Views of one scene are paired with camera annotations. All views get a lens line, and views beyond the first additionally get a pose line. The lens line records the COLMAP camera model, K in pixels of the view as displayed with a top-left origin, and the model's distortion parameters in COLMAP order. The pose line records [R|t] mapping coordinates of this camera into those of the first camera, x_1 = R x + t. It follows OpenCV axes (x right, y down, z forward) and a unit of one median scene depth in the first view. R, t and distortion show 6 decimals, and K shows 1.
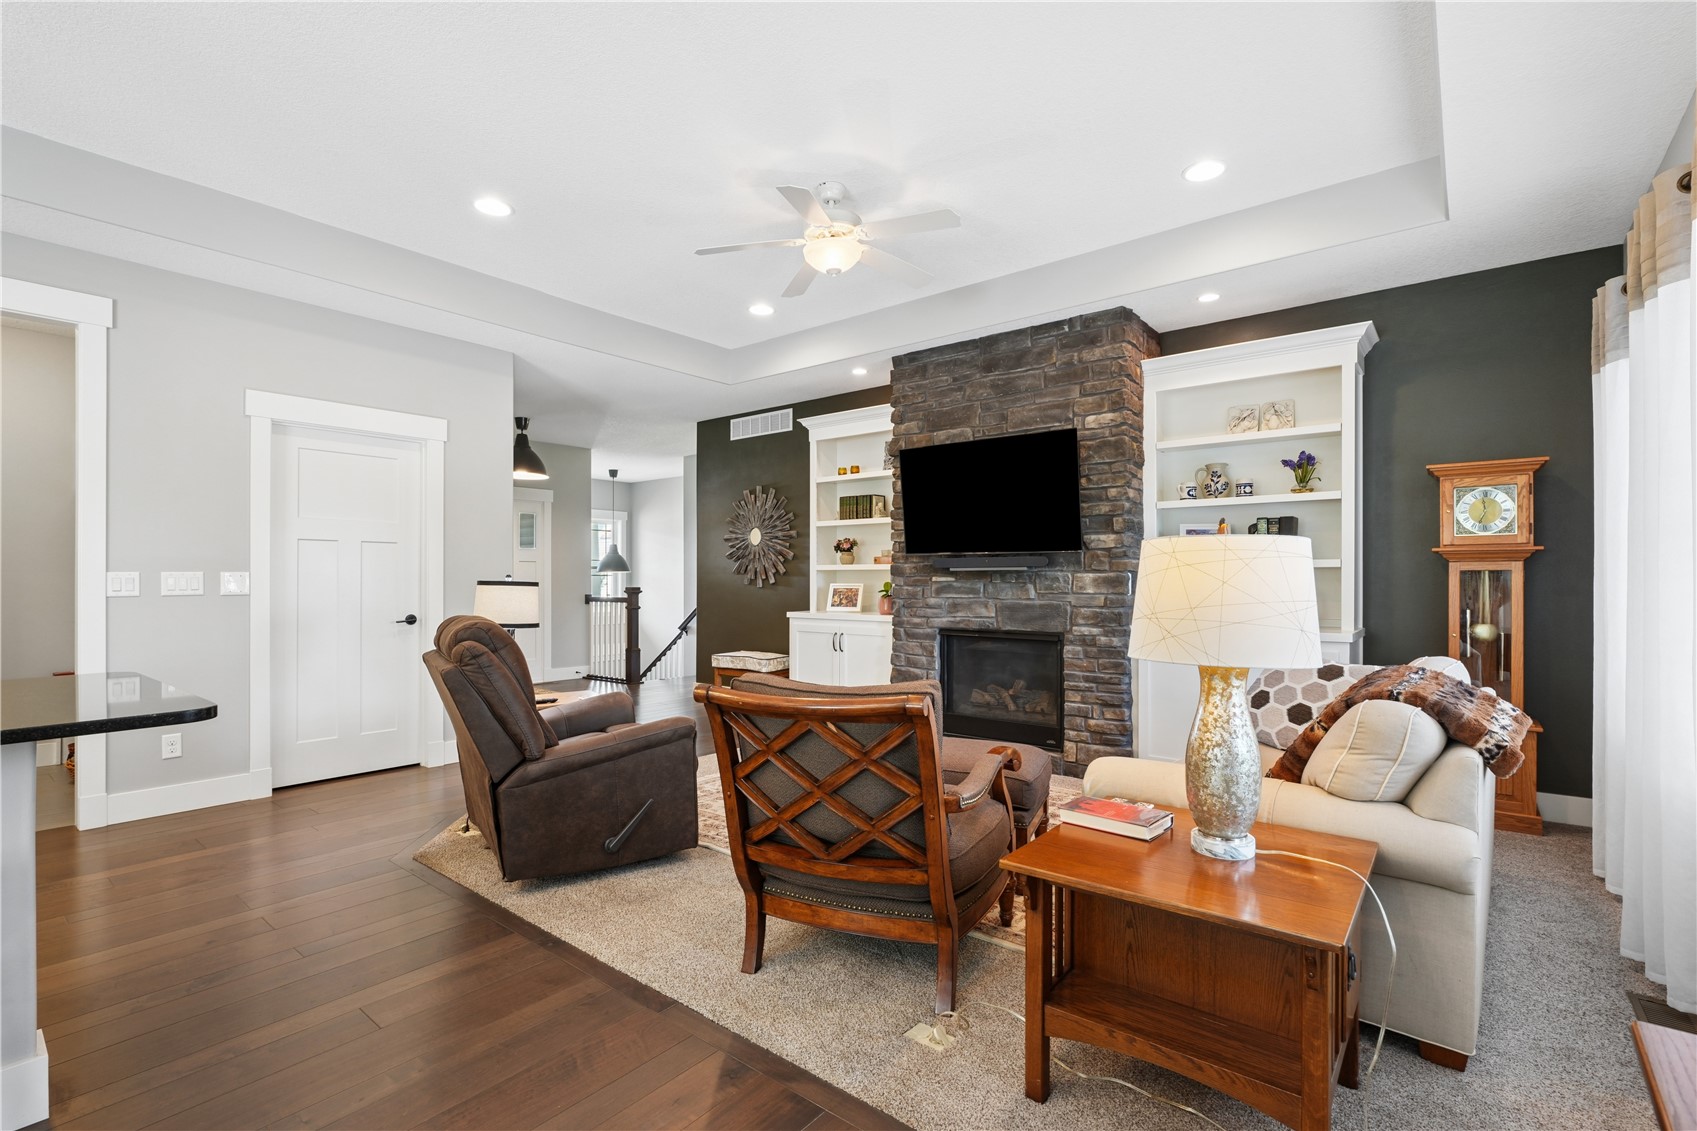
lens RADIAL K [[768.4, 0, 854.7], [0, 768.4, 575.3], [0, 0, 1]] dist [0.003617, 0.001160]
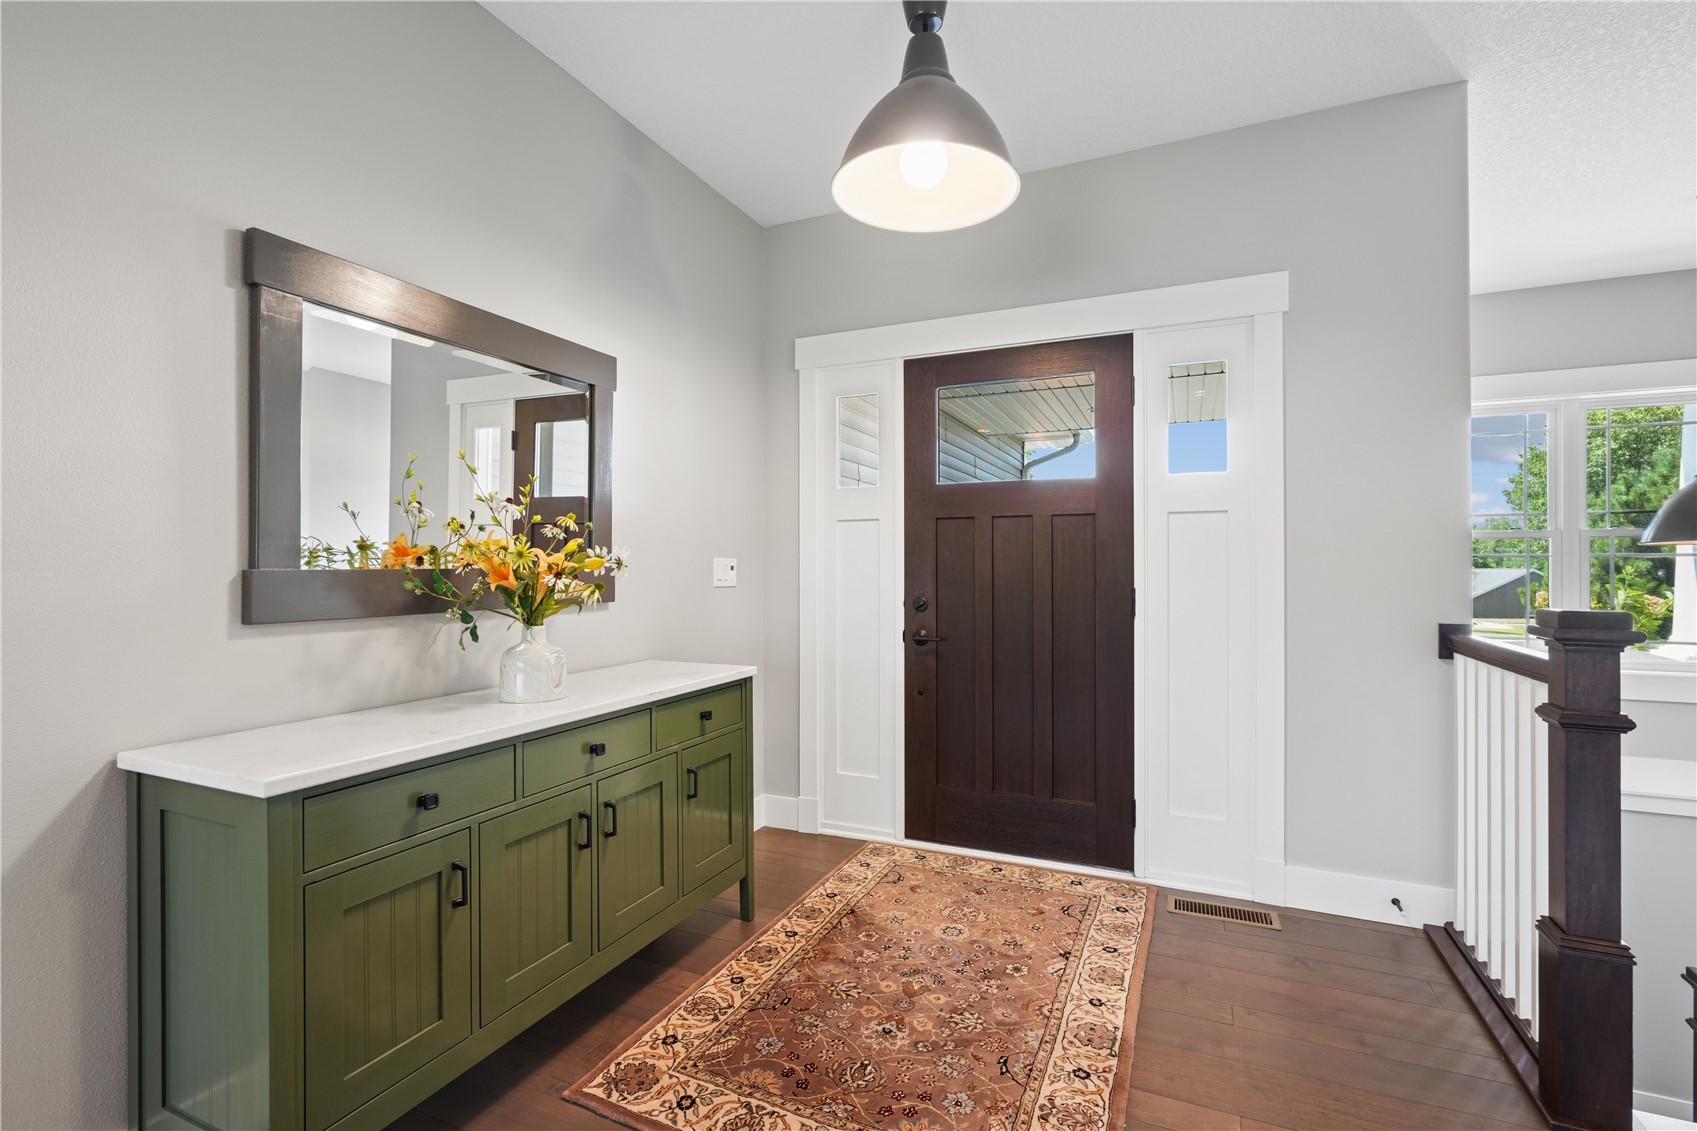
lens RADIAL K [[768.4, 0, 847.6], [0, 768.4, 558.8], [0, 0, 1]] dist [0.003617, 0.001160]
pose [[0.268326, -0.001162, -0.963327, -0.270764], [0.012250, 0.999923, 0.002206, -0.000358], [0.963250, -0.012393, 0.268319, 1.378147]]
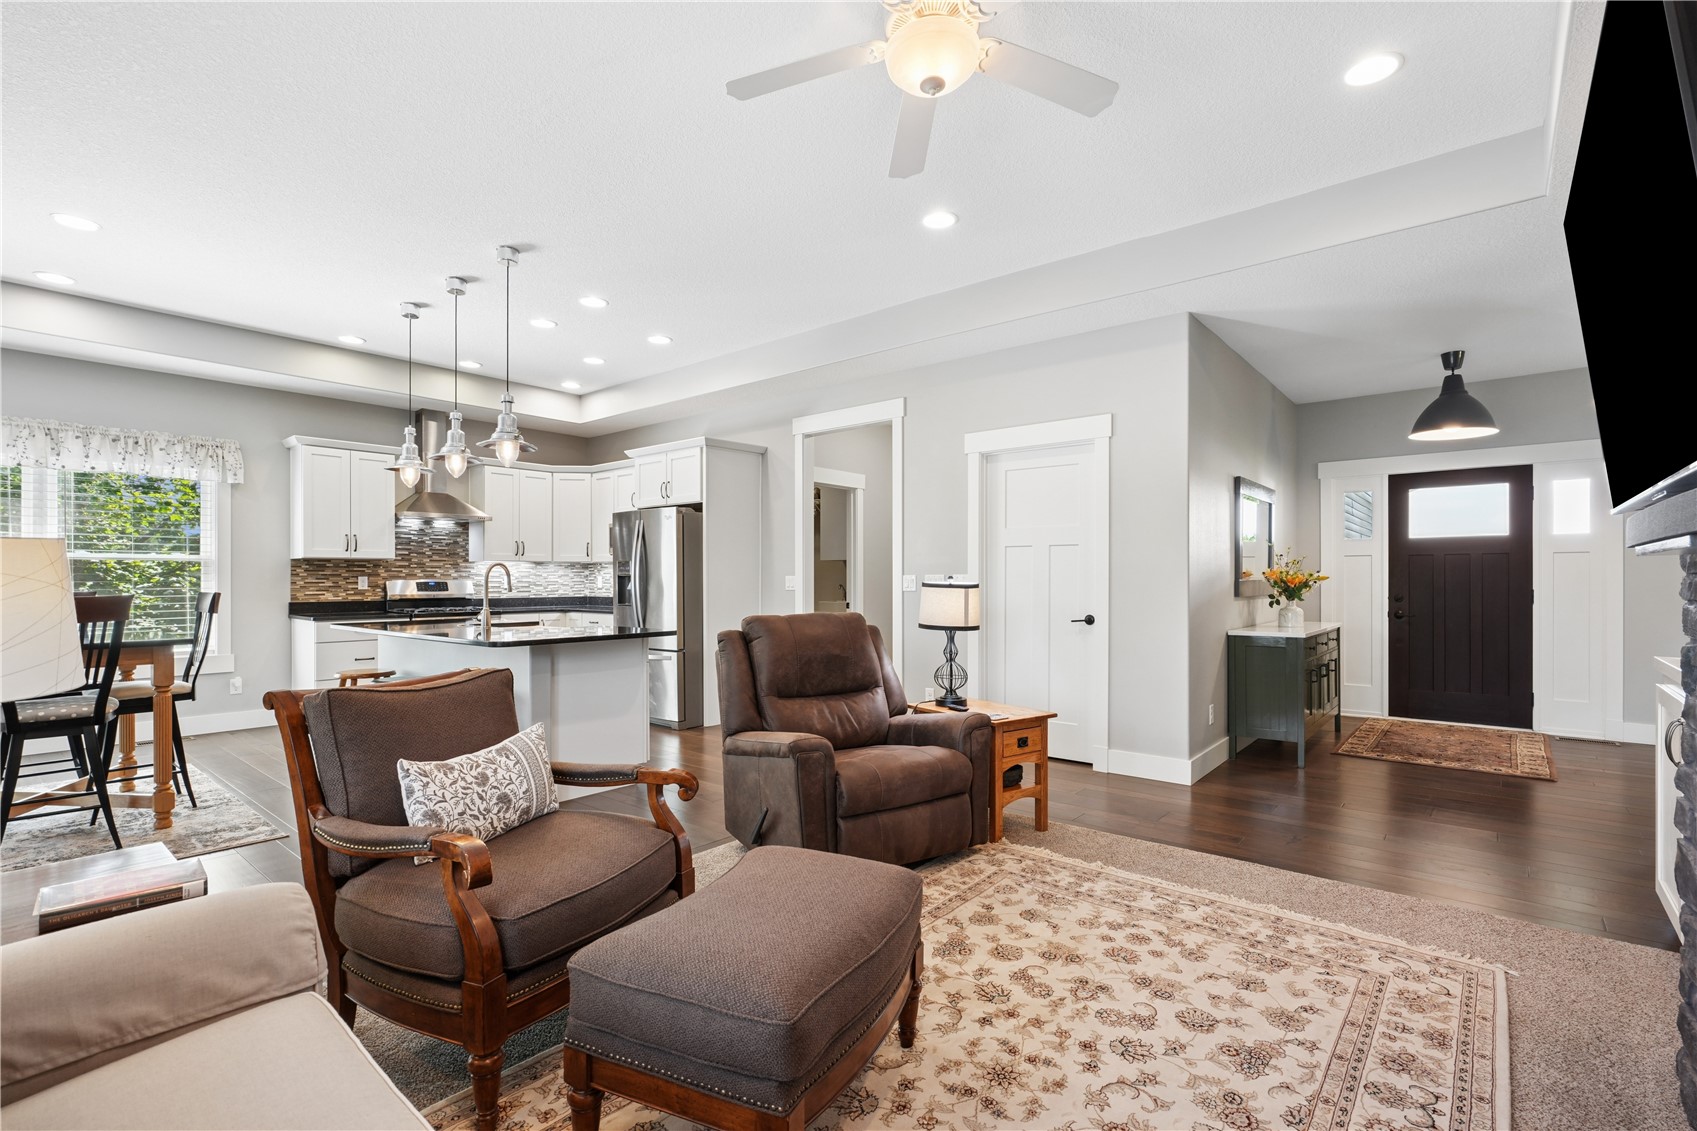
lens RADIAL K [[768.4, 0, 854.9], [0, 768.4, 572.2], [0, 0, 1]] dist [0.003617, 0.001160]
pose [[0.000325, -0.004938, -0.999988, 0.428797], [0.005710, 0.999972, -0.004936, -0.001825], [0.999984, -0.005709, 0.000353, 0.683688]]
